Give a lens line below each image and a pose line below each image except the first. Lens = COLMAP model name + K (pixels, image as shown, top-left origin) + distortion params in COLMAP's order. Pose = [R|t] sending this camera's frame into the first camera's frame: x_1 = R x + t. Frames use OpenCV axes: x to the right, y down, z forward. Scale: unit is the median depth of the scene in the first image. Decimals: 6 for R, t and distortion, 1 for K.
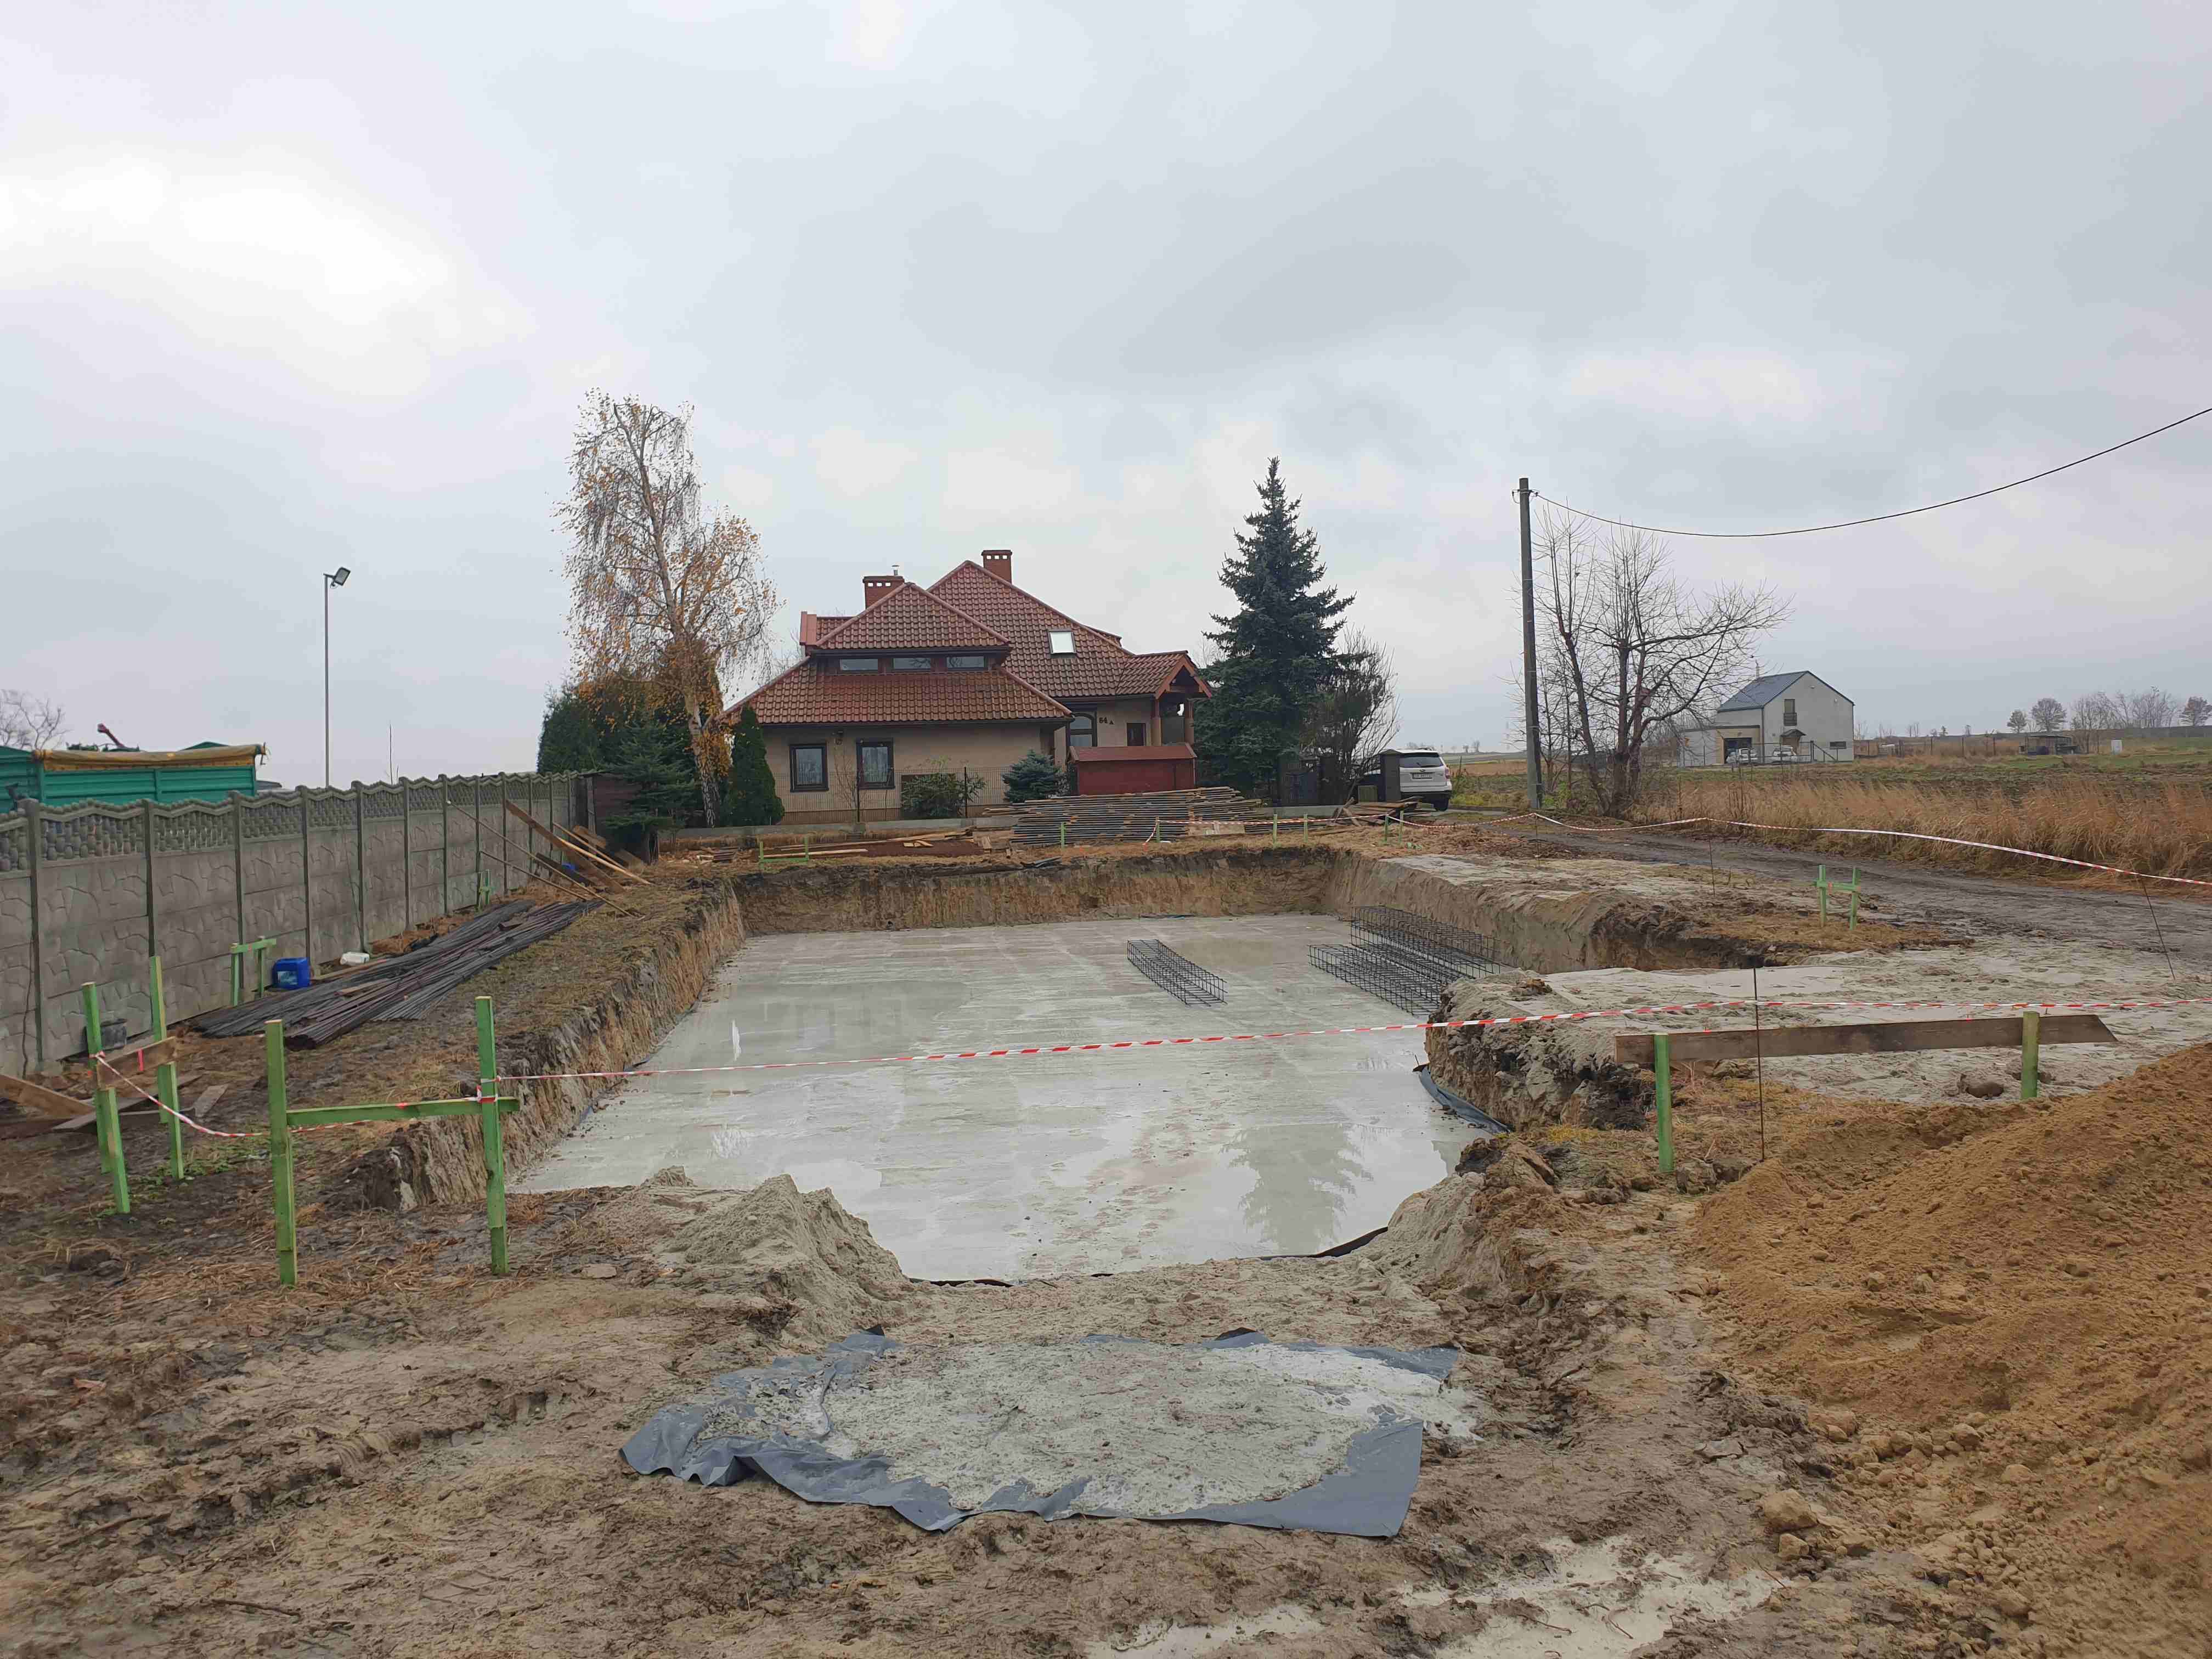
lens RADIAL K [[1760.9, 0, 1096.0], [0, 1760.9, 828.3], [0, 0, 1]] dist [0.173585, -0.412316]
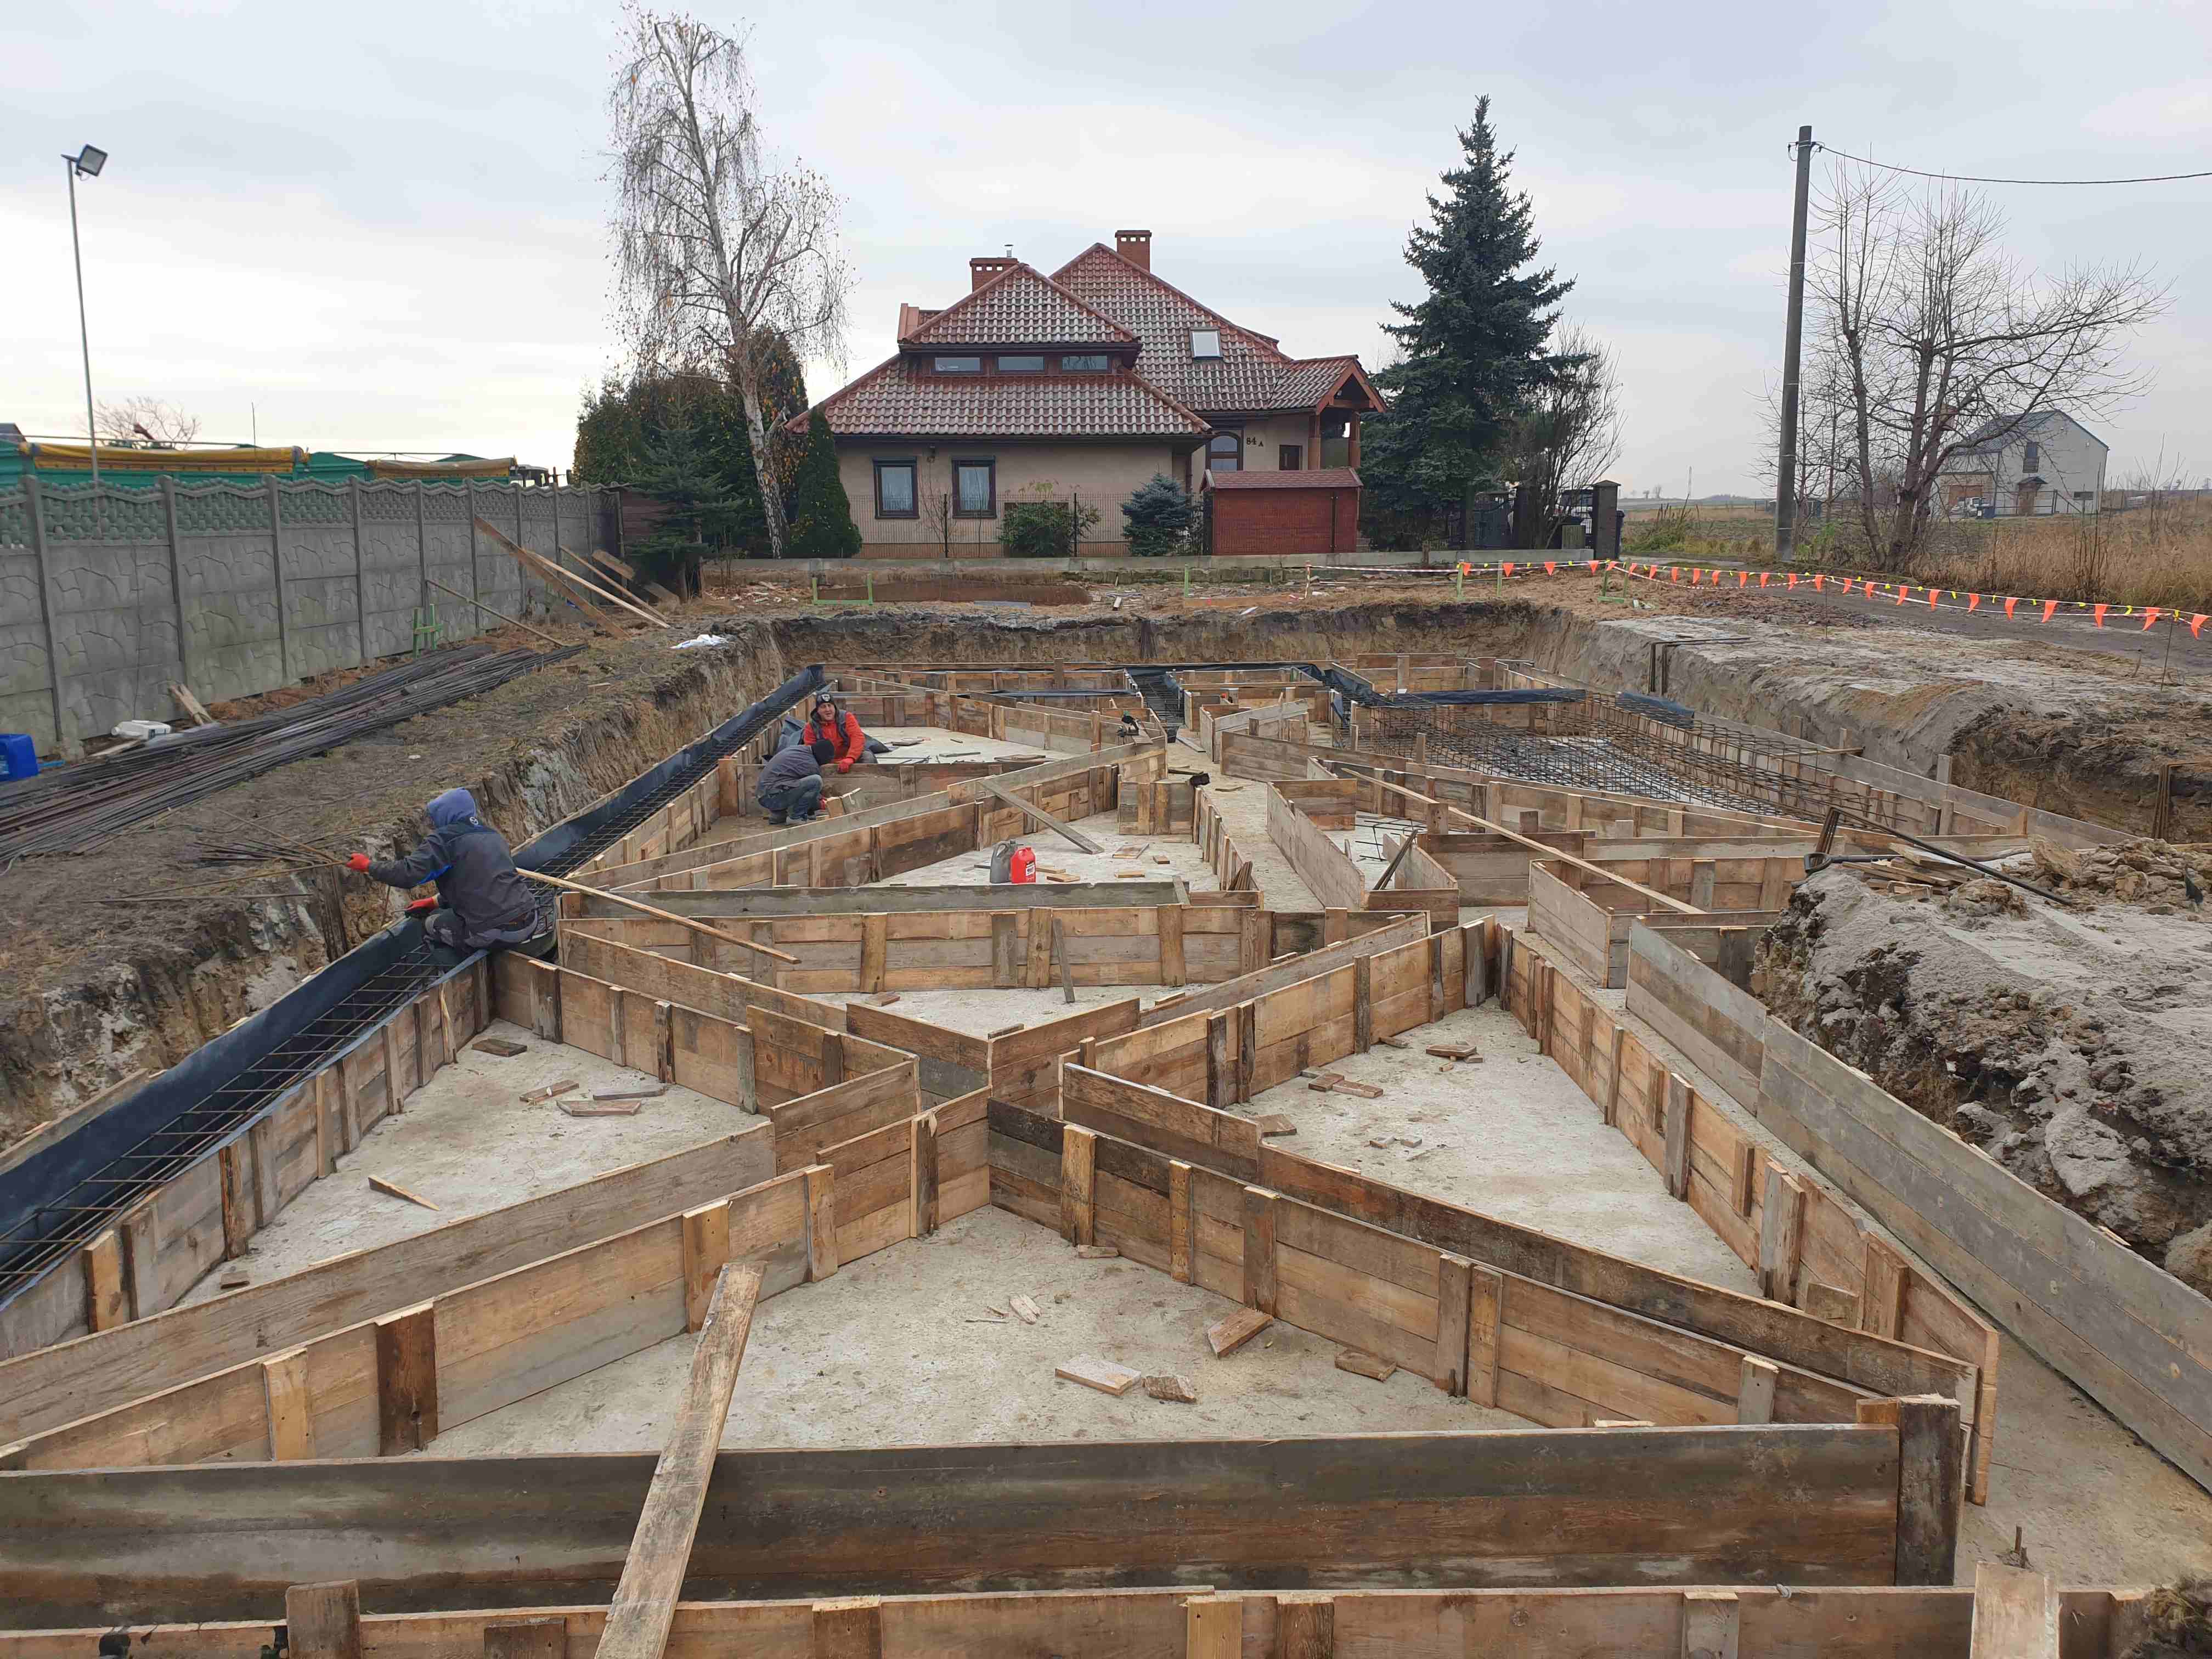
lens RADIAL K [[1760.9, 0, 1096.0], [0, 1760.9, 828.3], [0, 0, 1]] dist [0.173585, -0.412316]
pose [[0.995877, 0.037591, -0.082564, 0.008274], [-0.025194, 0.988910, 0.146363, -0.001148], [0.087150, -0.143679, 0.985779, 0.161111]]
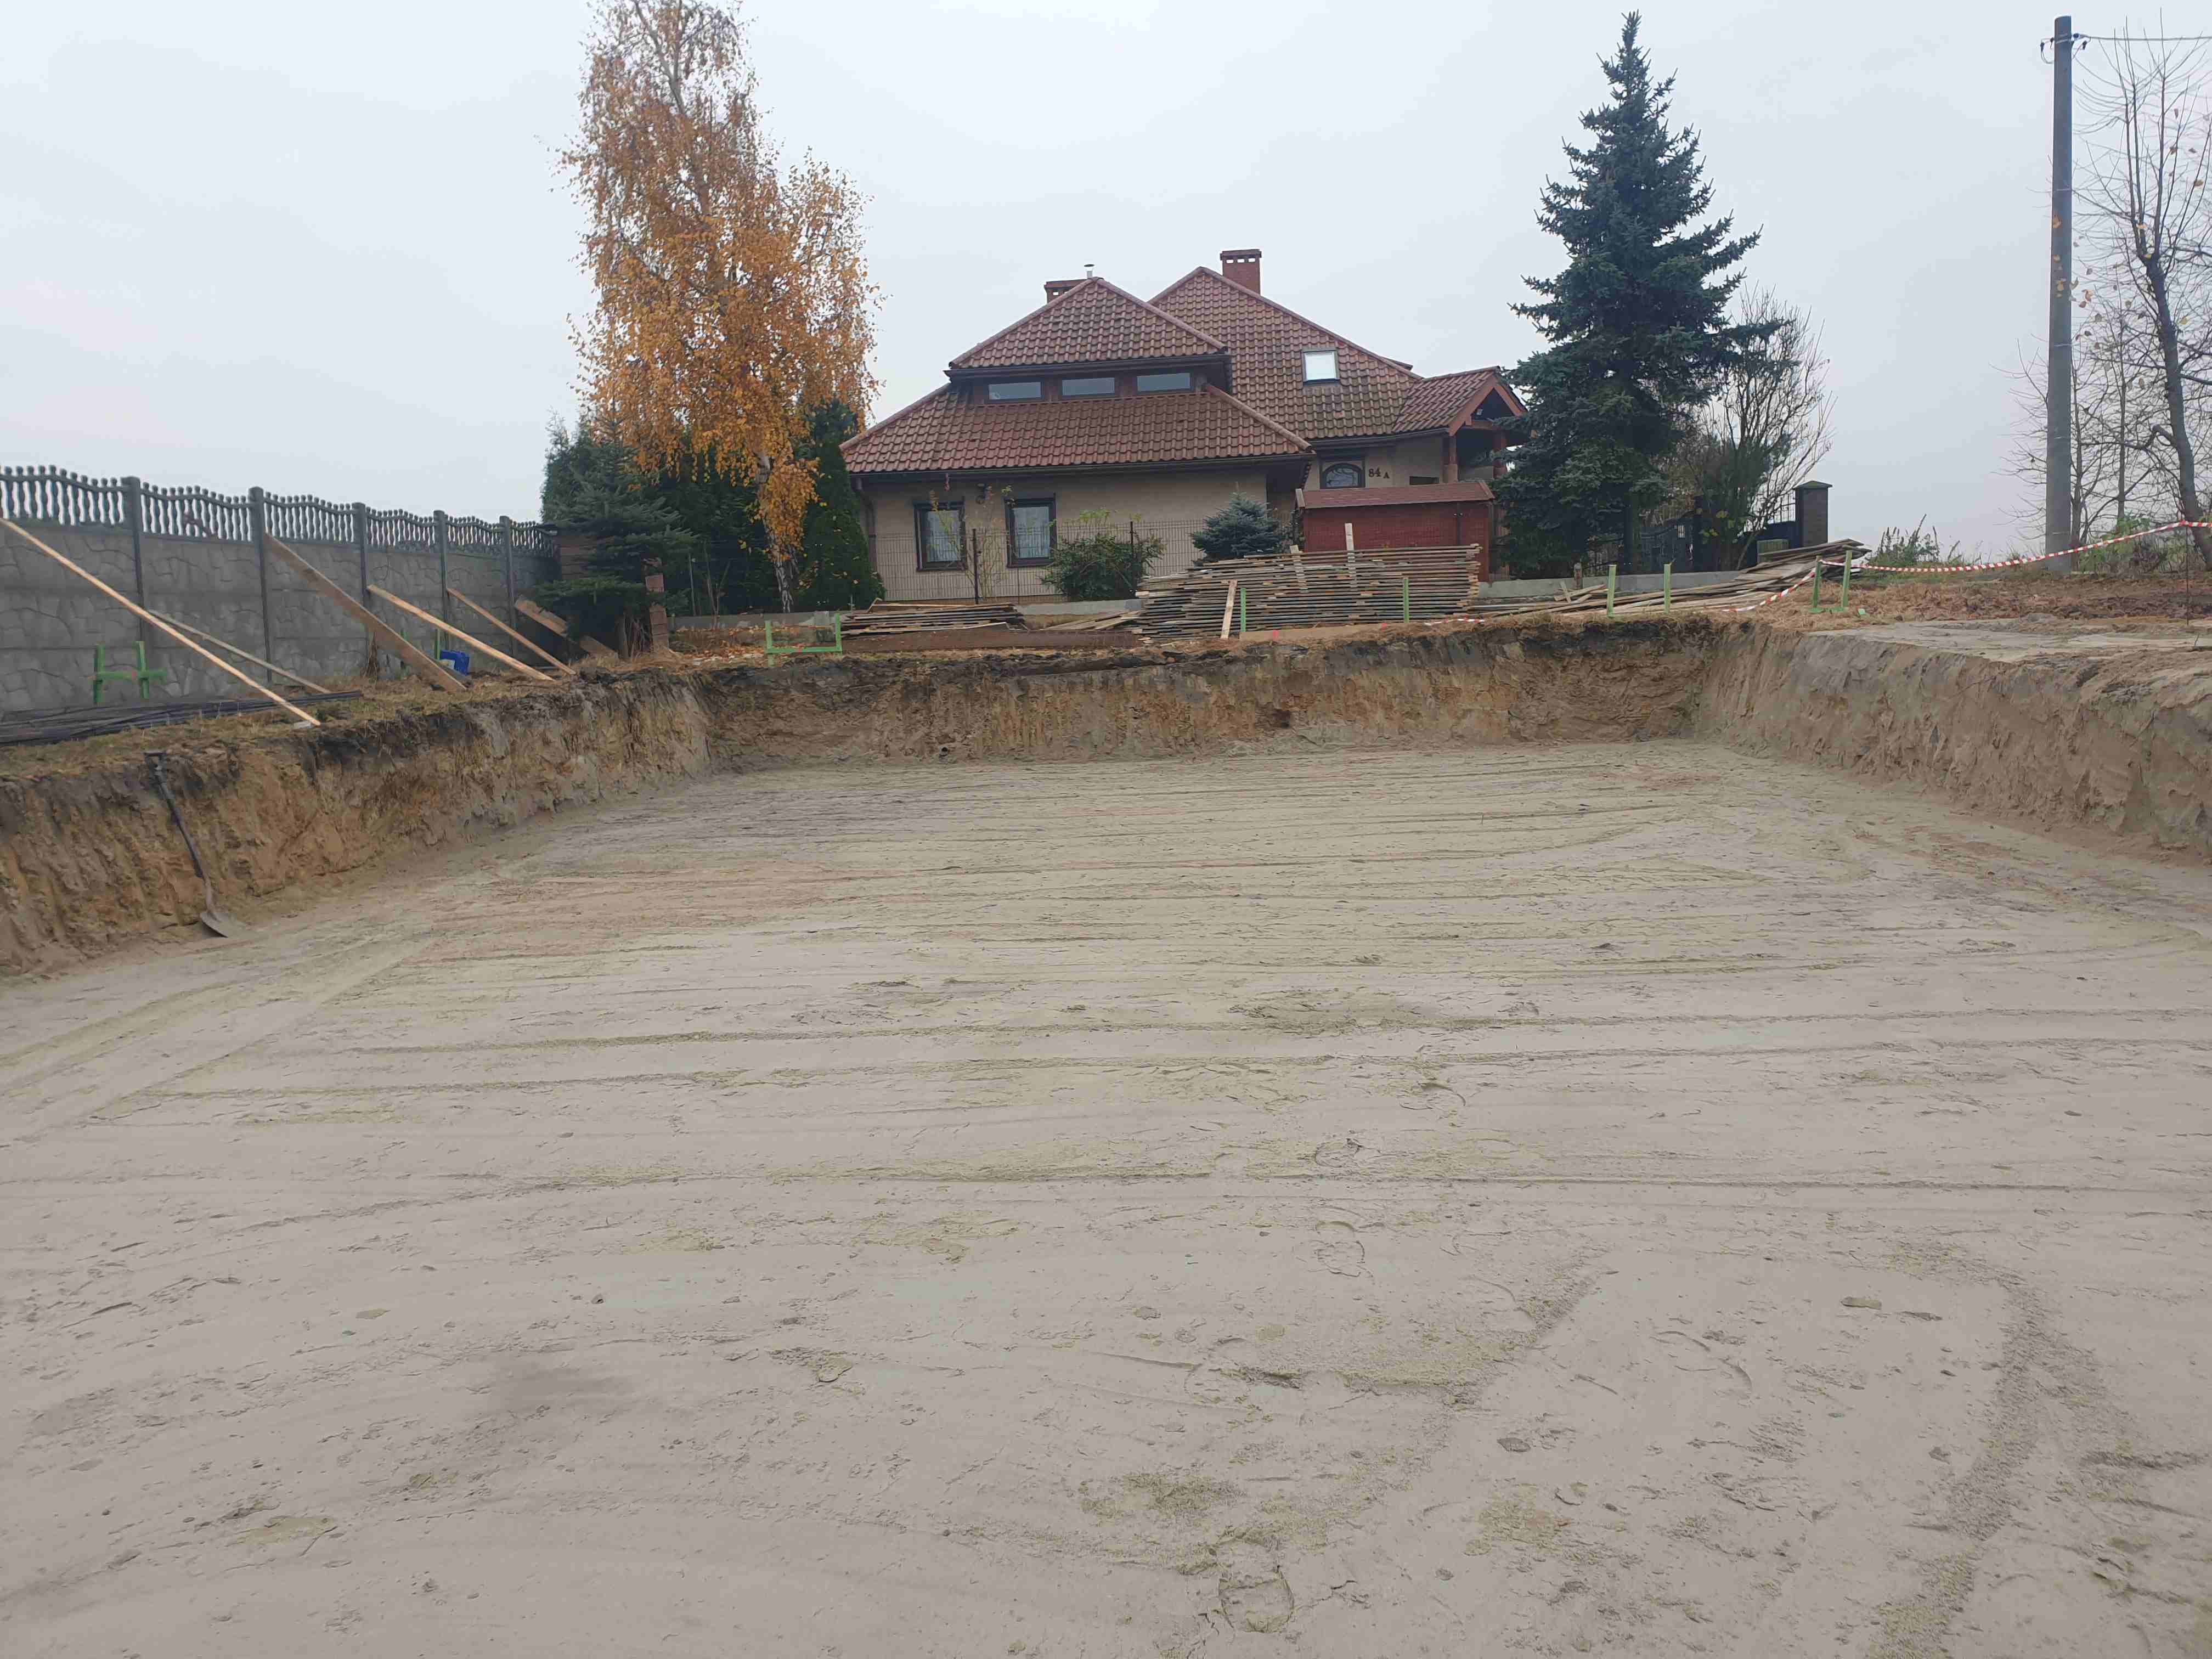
lens RADIAL K [[1708.3, 0, 1095.2], [0, 1708.3, 823.4], [0, 0, 1]] dist [0.008599, -0.002719]
pose [[0.978296, 0.015084, -0.206664, 0.044719], [0.002830, 0.996282, 0.086110, 0.022892], [0.207194, -0.084826, 0.974615, 0.349063]]
